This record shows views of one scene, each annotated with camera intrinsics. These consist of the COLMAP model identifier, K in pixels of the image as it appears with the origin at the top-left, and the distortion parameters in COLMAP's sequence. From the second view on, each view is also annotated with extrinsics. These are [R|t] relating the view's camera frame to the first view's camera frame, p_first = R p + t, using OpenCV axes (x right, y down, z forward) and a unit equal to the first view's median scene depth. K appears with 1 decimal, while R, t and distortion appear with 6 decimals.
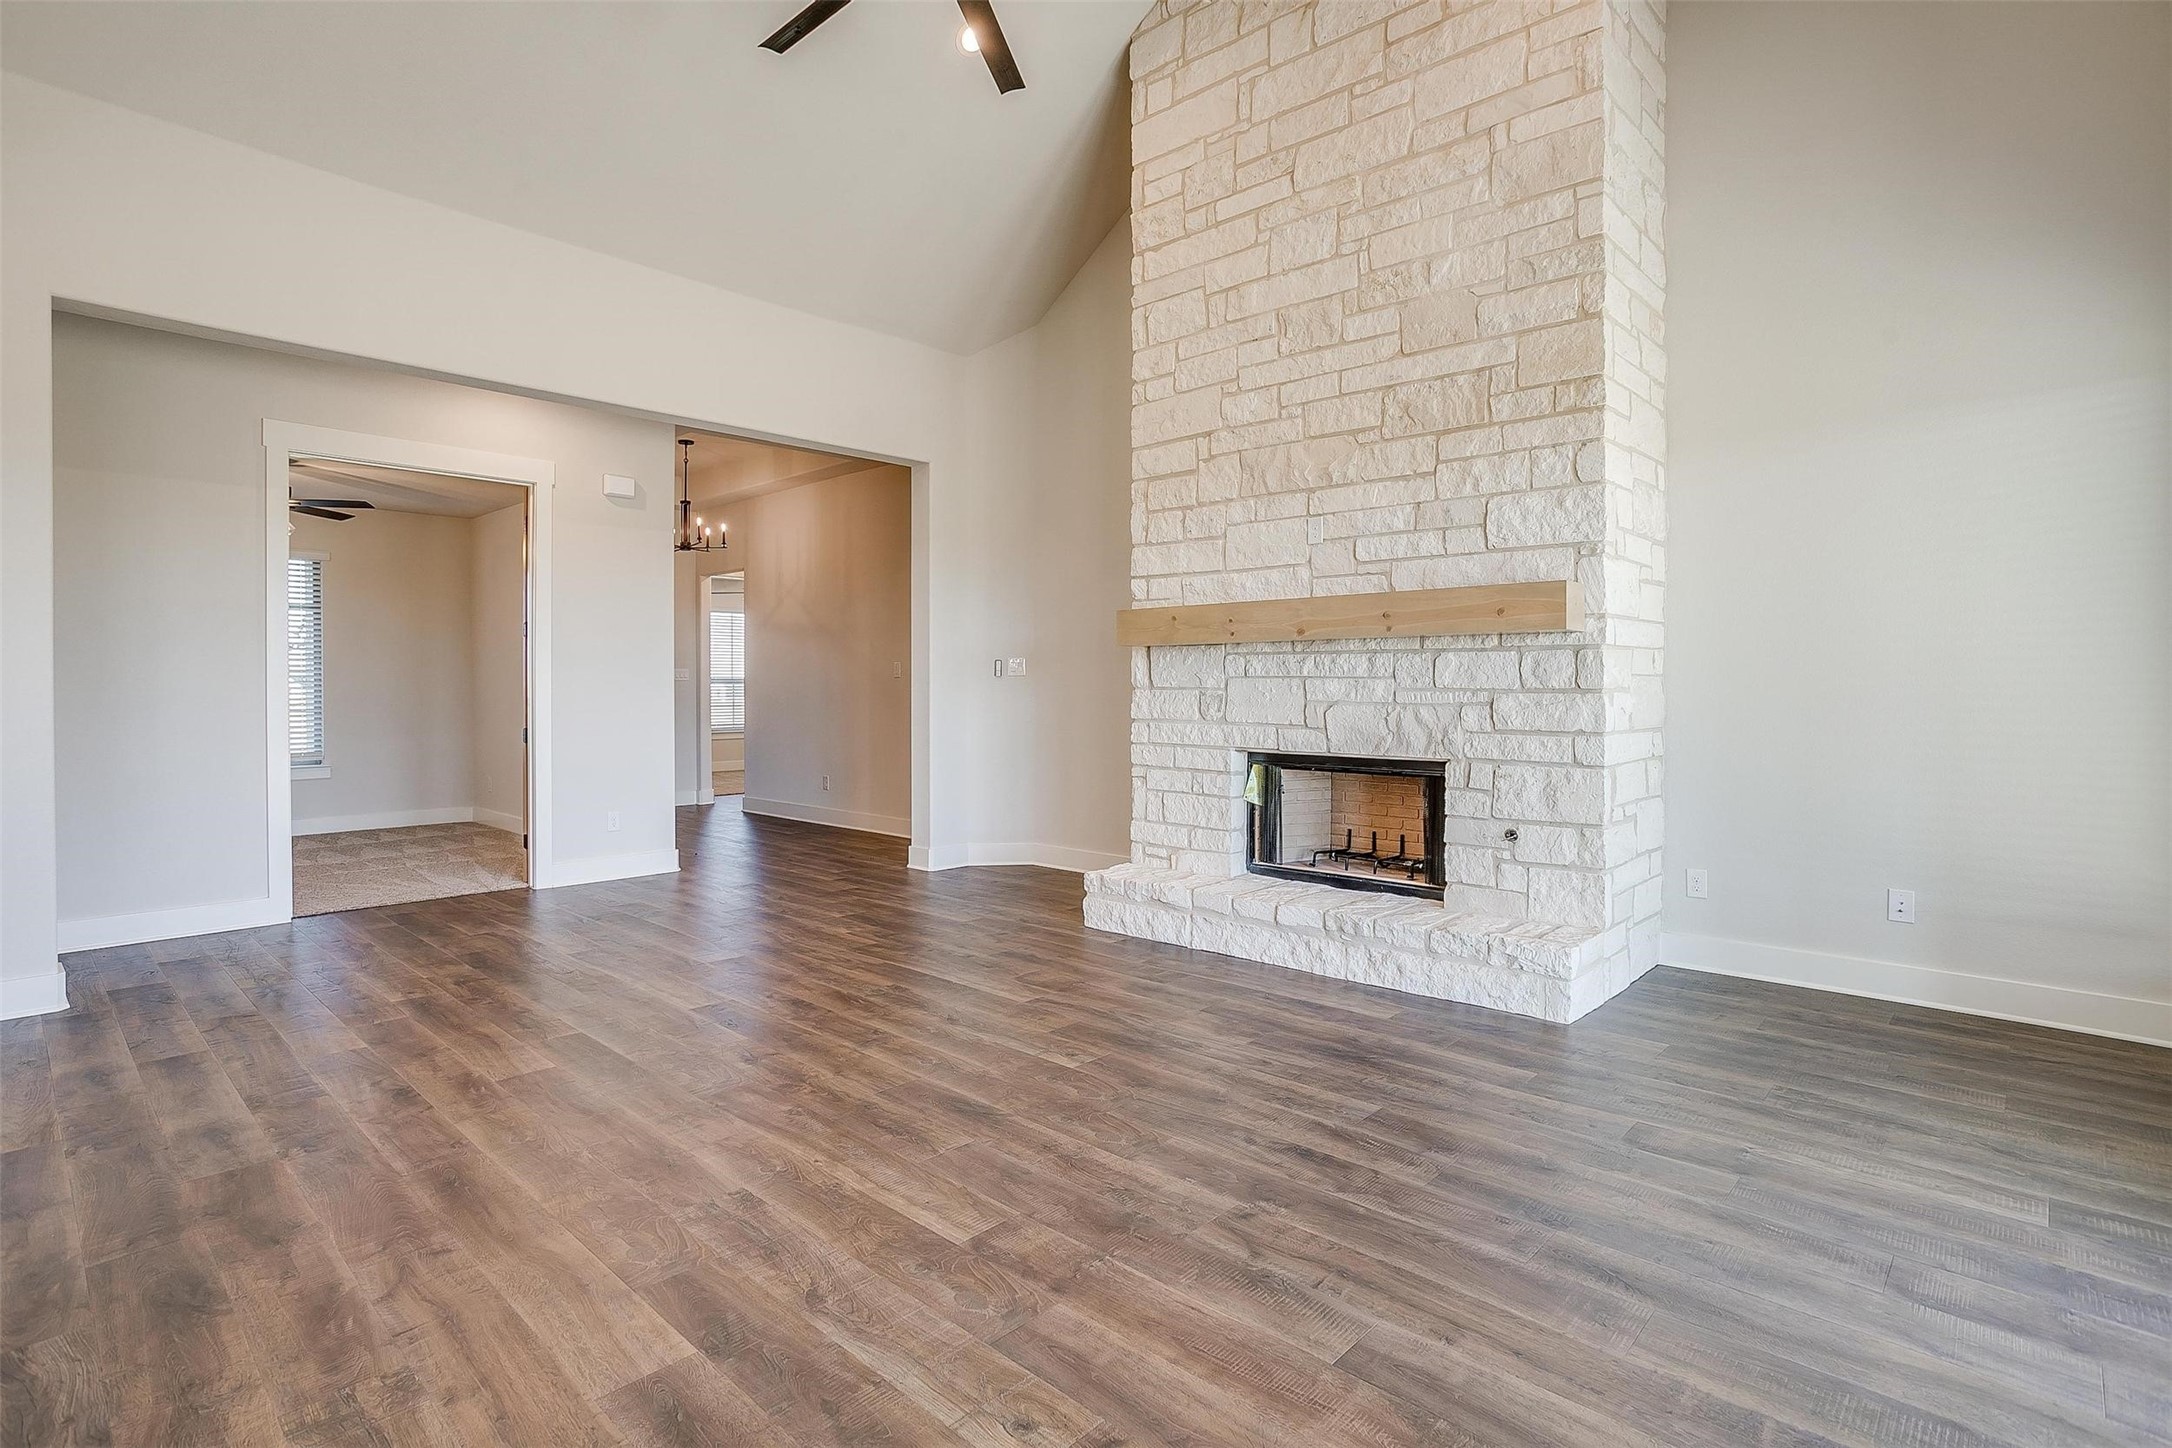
lens RADIAL K [[1068.8, 0, 1079.9], [0, 1068.8, 693.4], [0, 0, 1]] dist [-0.059572, 0.045544]
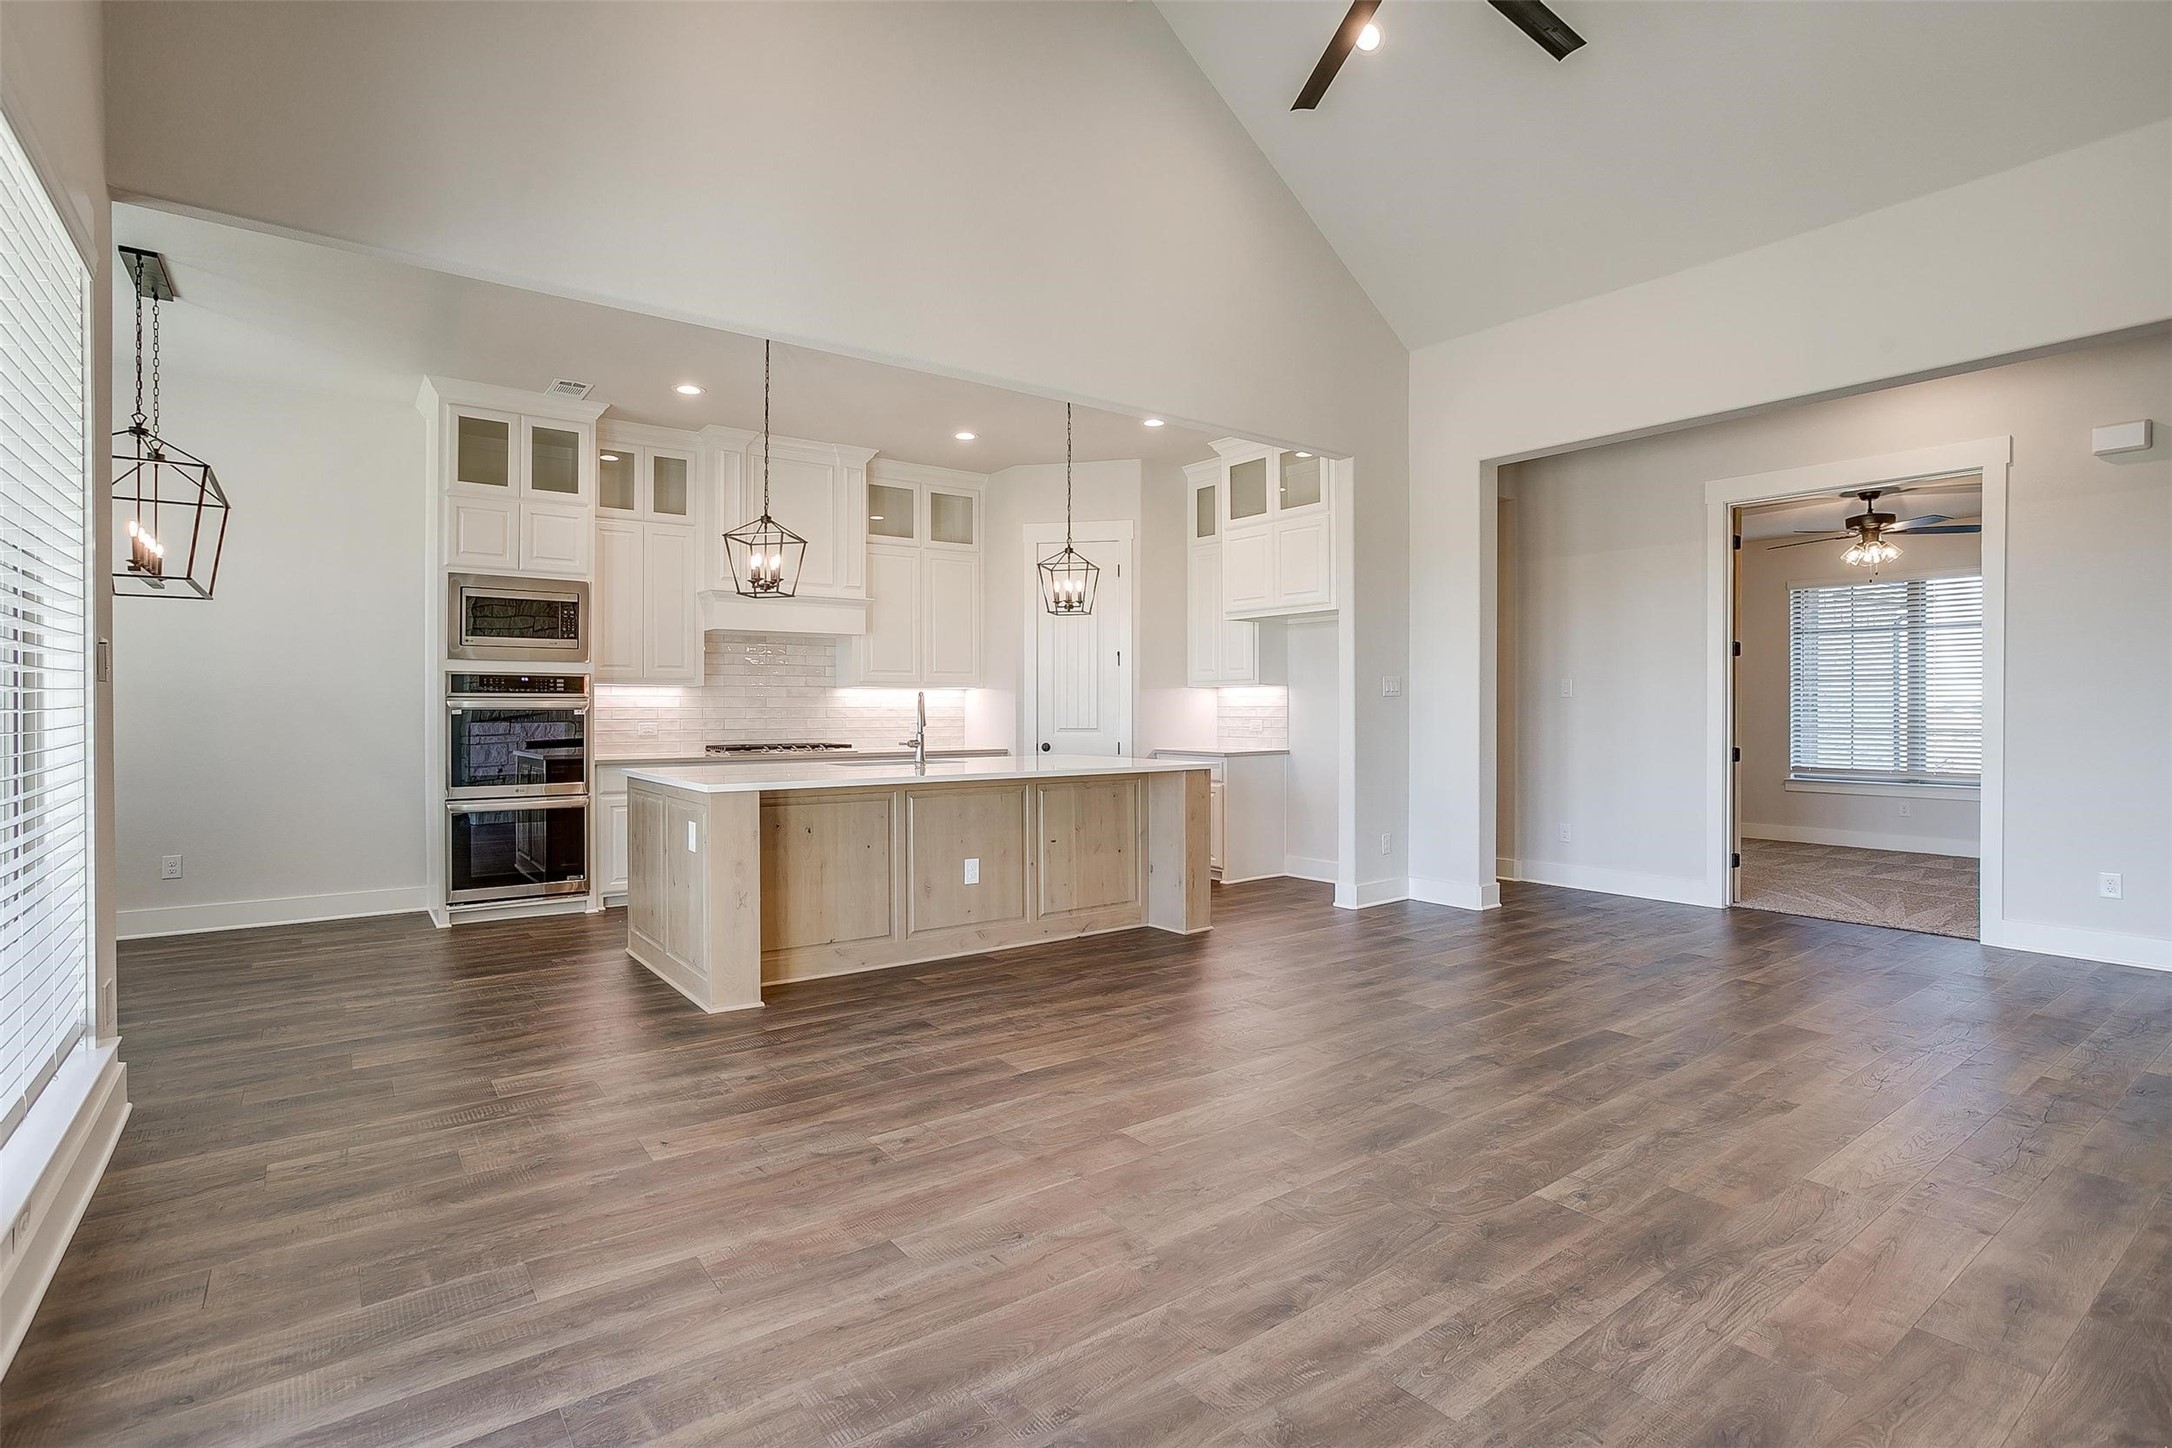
lens RADIAL K [[1061.5, 0, 1091.9], [0, 1061.5, 700.5], [0, 0, 1]] dist [-0.053696, 0.036186]
pose [[-0.174413, -0.007372, -0.984645, 0.598885], [-0.005581, 0.999963, -0.006498, -0.001974], [0.984657, 0.004361, -0.174448, 0.603261]]
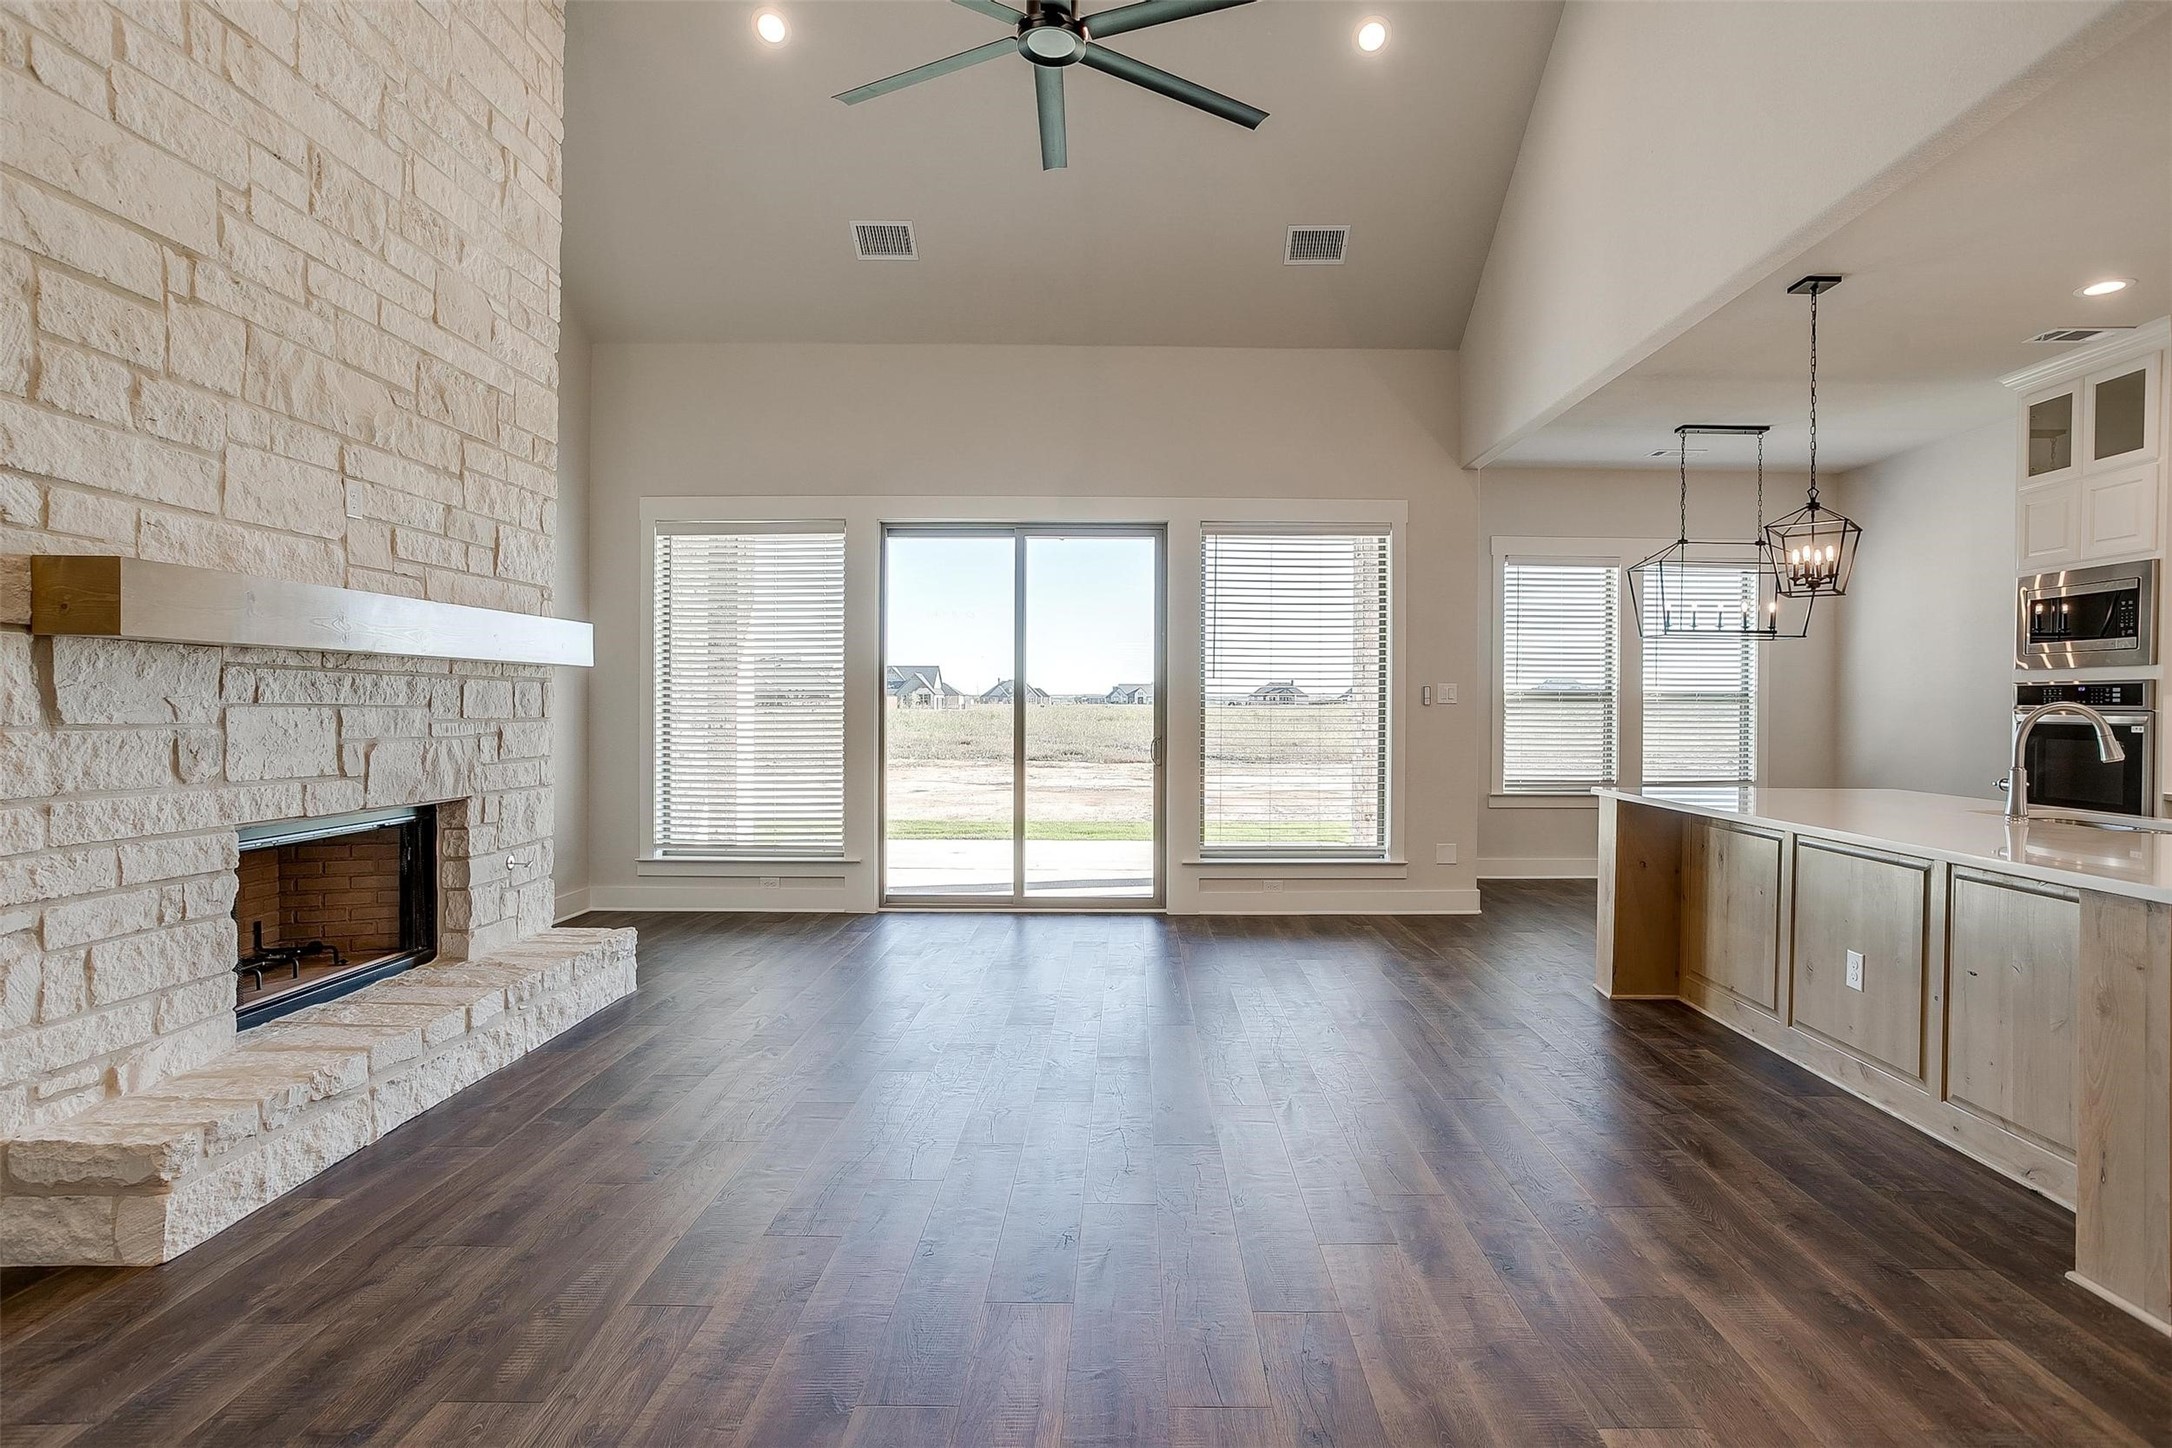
lens RADIAL K [[1092.4, 0, 1126.9], [0, 1092.4, 719.7], [0, 0, 1]] dist [-0.040663, 0.024670]
pose [[-0.685258, -0.012870, 0.728187, -0.700270], [-0.000752, 0.999856, 0.016963, -0.019533], [-0.728300, 0.011077, -0.685169, 1.191261]]
